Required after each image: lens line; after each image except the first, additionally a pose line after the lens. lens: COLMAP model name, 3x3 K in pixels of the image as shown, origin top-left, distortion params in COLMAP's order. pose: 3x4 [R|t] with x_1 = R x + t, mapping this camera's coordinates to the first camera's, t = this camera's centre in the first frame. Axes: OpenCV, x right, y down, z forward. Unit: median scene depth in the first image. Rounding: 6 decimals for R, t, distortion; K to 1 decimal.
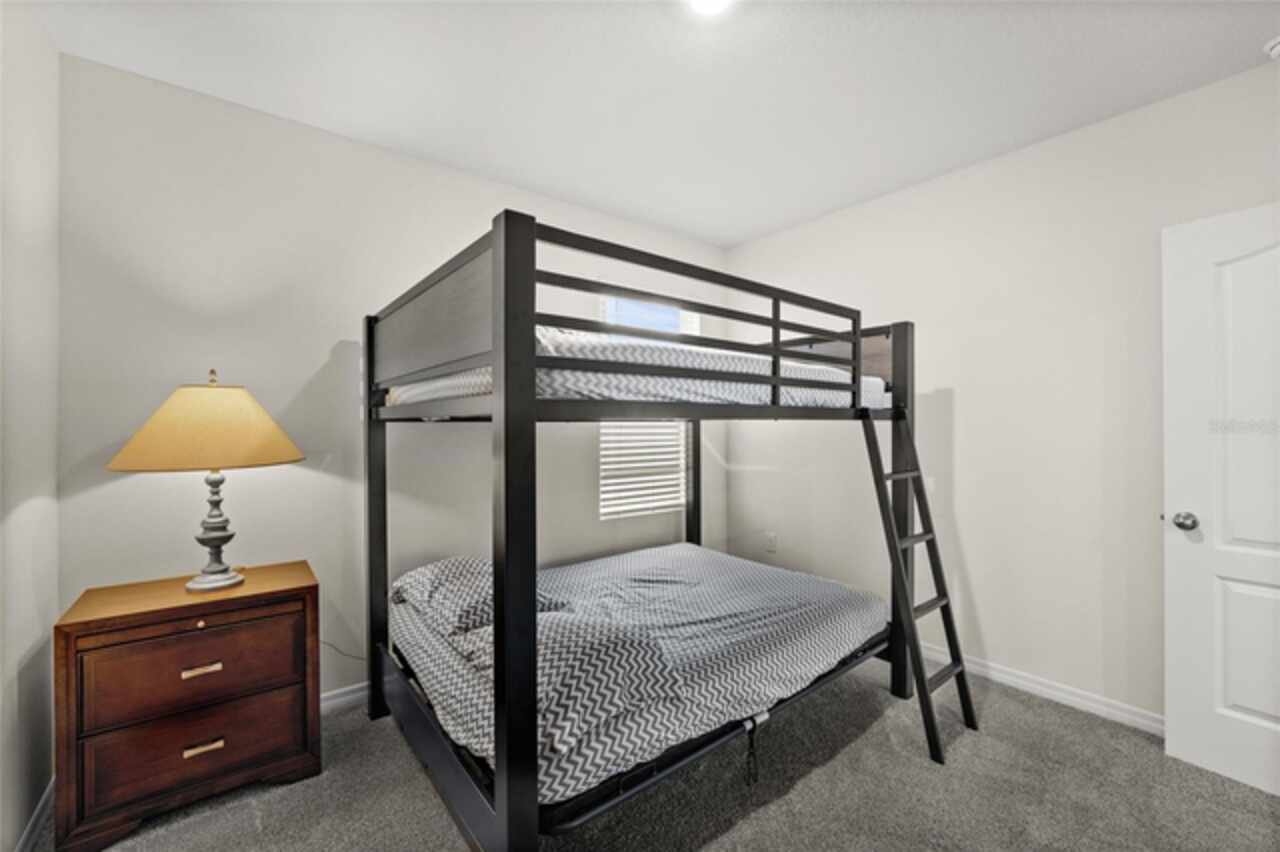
lens RADIAL K [[527.6, 0, 651.9], [0, 527.6, 420.5], [0, 0, 1]] dist [-0.005735, -0.000168]
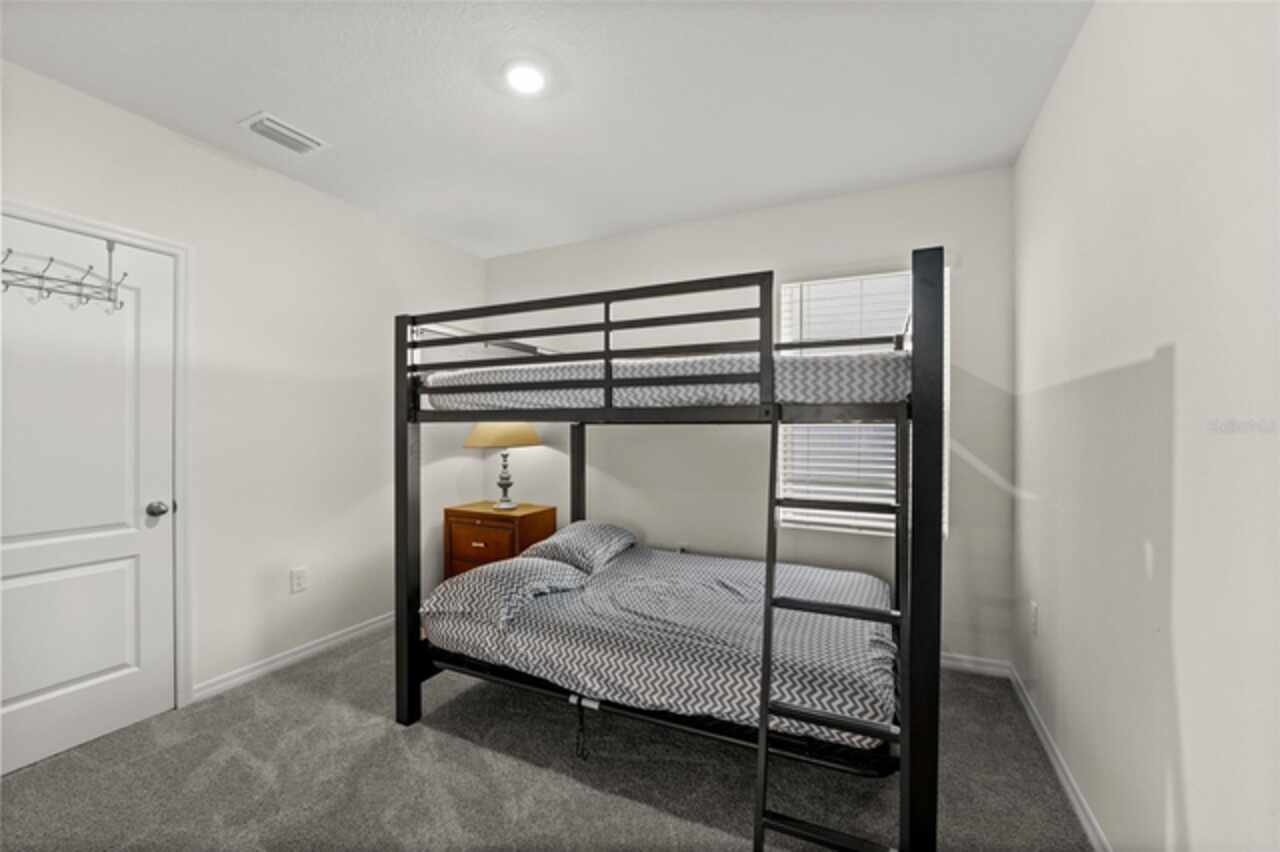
lens RADIAL K [[527.6, 0, 644.6], [0, 527.6, 429.0], [0, 0, 1]] dist [-0.005735, -0.000168]
pose [[0.418557, 0.003778, -0.908183, 1.193216], [0.001705, 0.999986, 0.004945, 0.007194], [0.908189, -0.003618, 0.418545, 0.646967]]
